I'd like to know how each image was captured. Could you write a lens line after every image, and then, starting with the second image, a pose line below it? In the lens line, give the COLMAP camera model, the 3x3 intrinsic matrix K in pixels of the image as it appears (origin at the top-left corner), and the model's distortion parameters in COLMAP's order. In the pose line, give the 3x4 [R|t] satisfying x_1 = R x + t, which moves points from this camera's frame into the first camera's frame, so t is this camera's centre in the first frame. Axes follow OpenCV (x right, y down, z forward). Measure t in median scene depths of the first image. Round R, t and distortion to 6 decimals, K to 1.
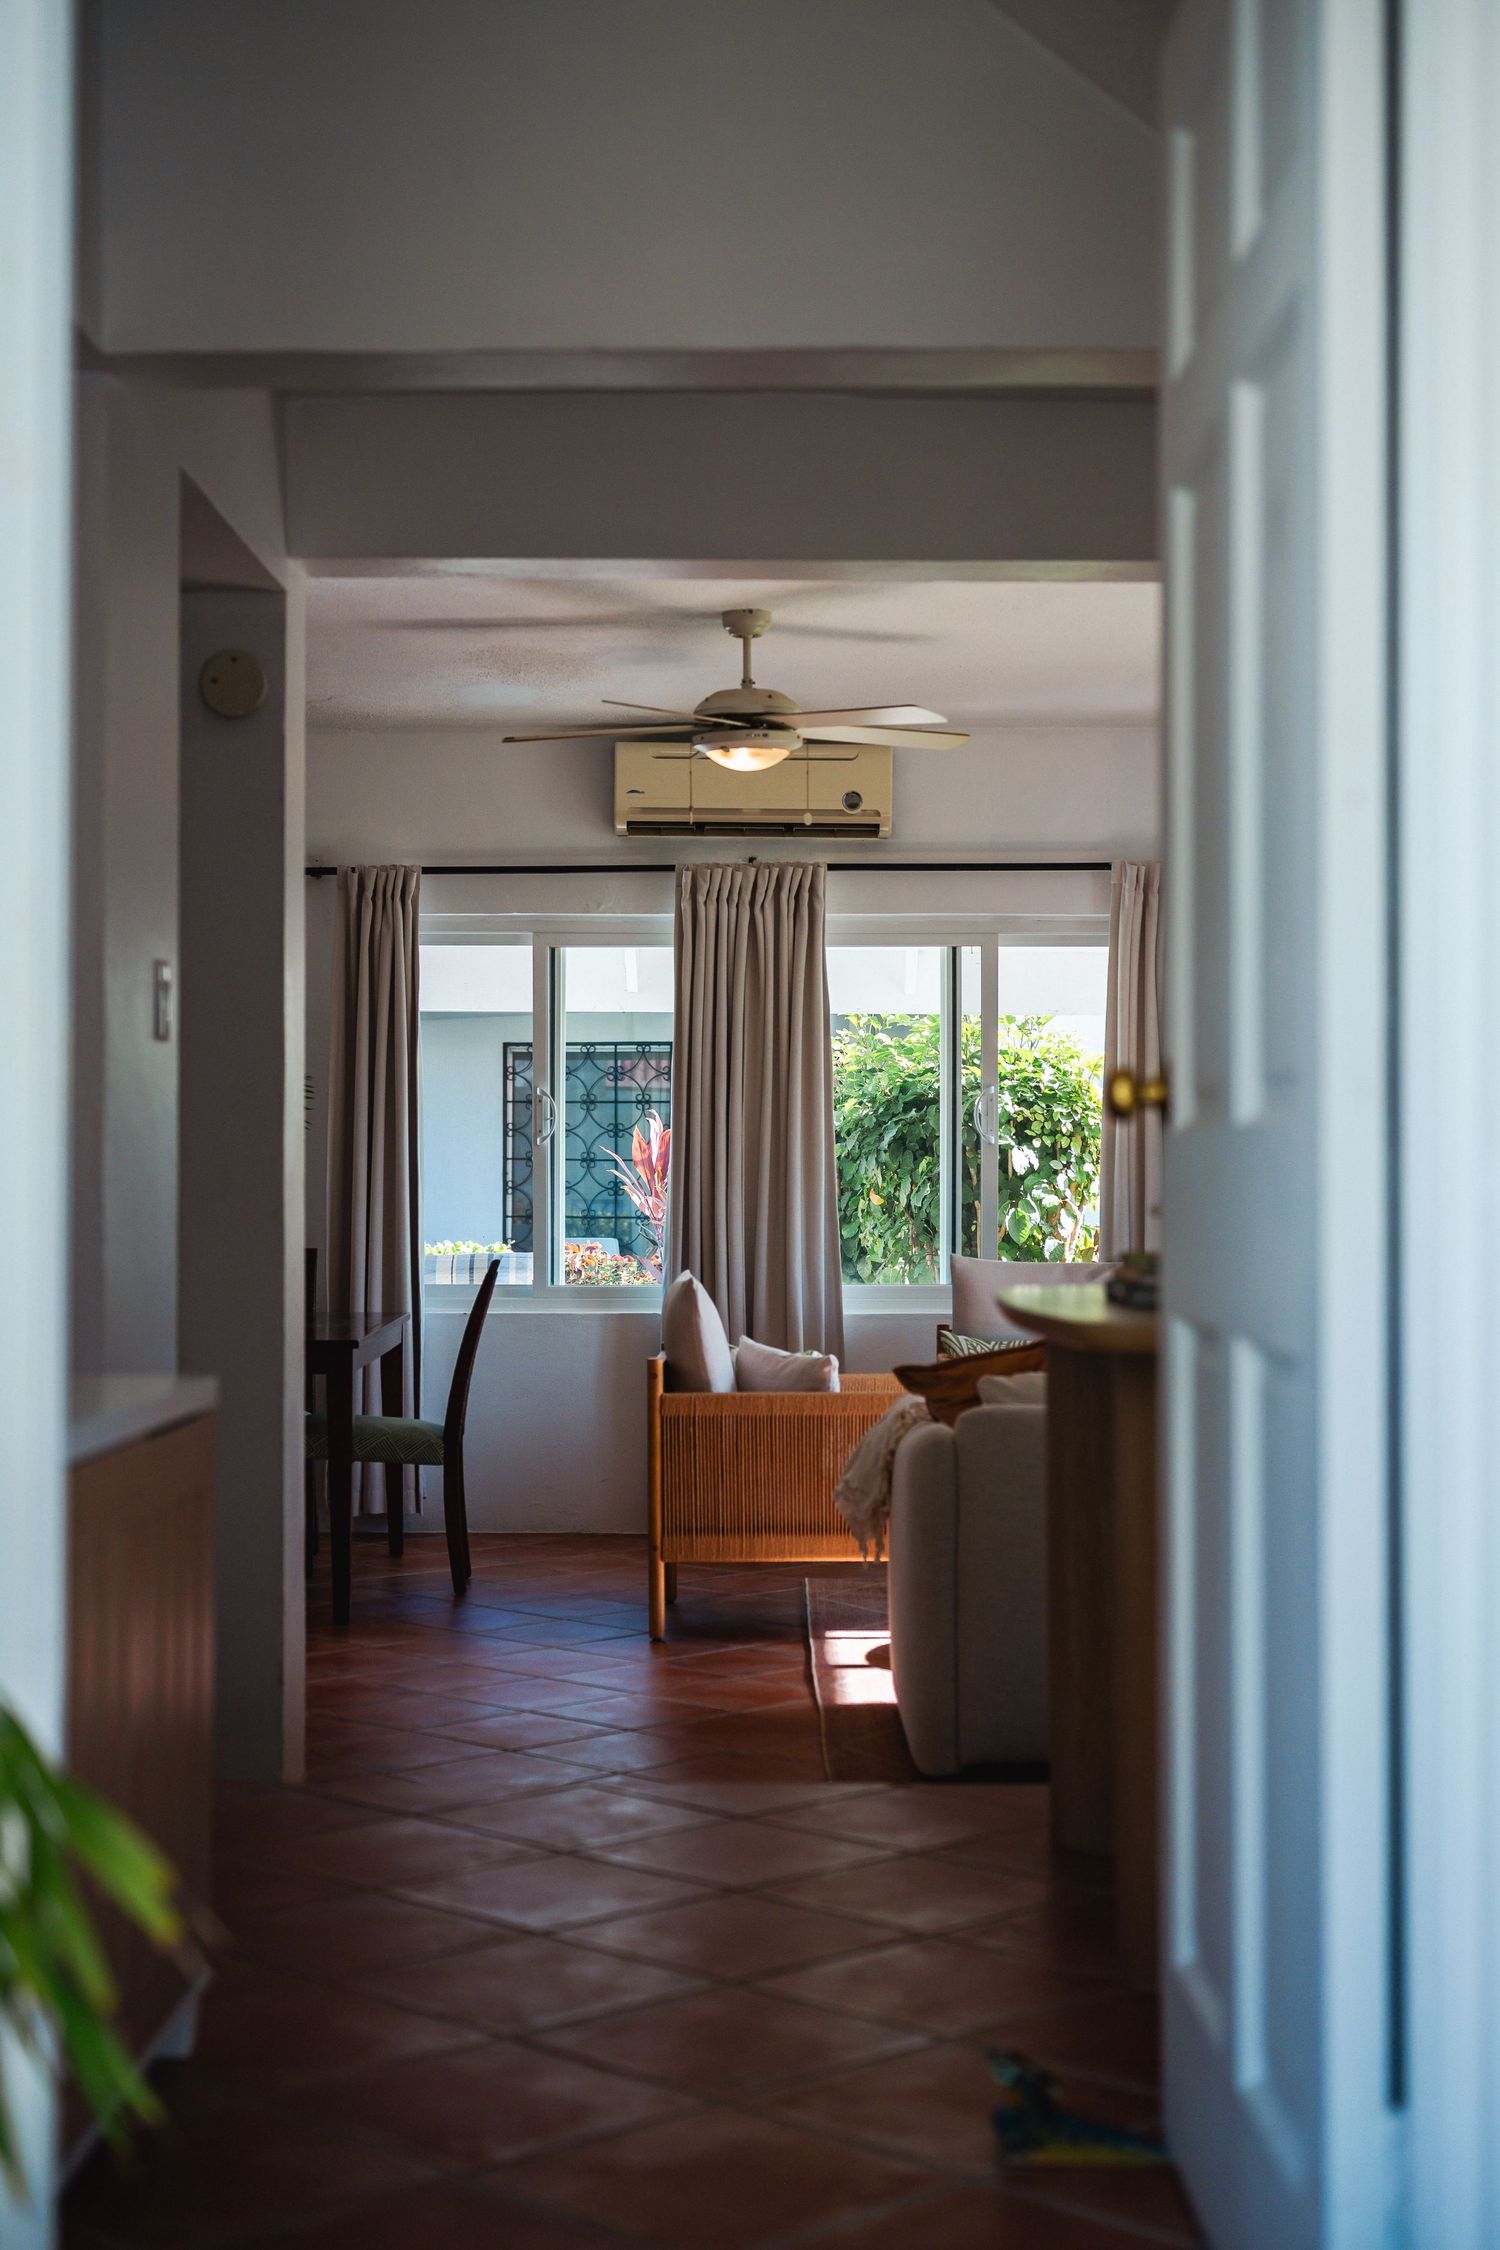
lens RADIAL K [[3340.1, 0, 748.9], [0, 3340.1, 1162.5], [0, 0, 1]] dist [0.004638, 0.049224]
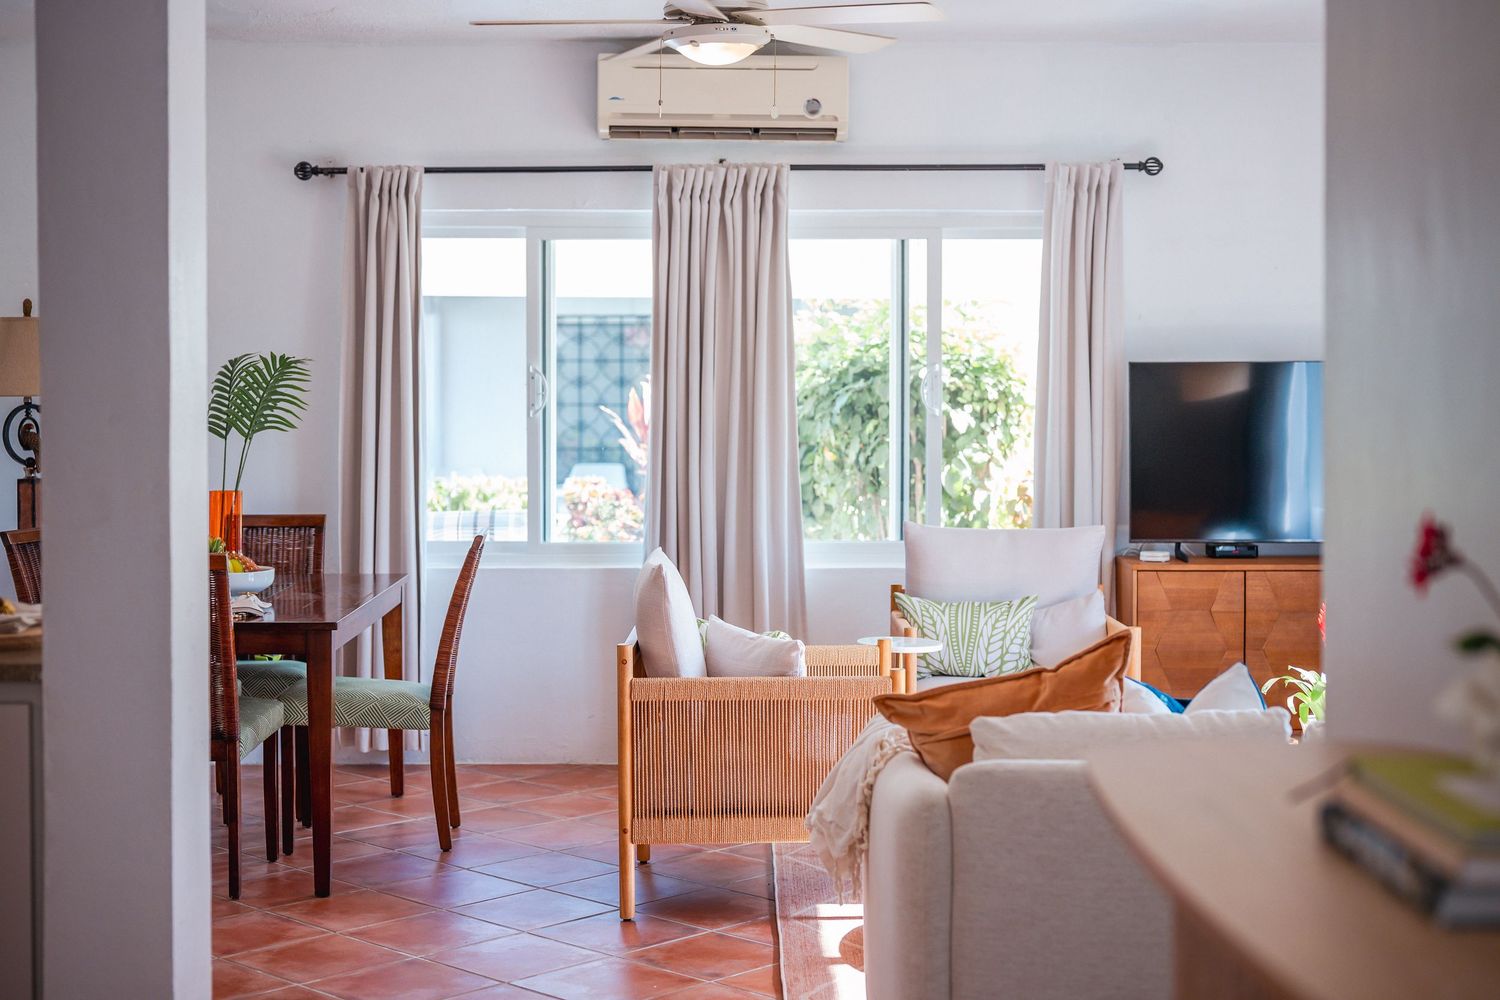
lens RADIAL K [[2120.4, 0, 748.8], [0, 2120.4, 444.8], [0, 0, 1]] dist [-0.015932, 0.057638]
pose [[0.999946, -0.001038, 0.010388, 0.002386], [0.000729, 0.999559, 0.029685, -0.017214], [-0.010414, -0.029676, 0.999505, 0.293286]]
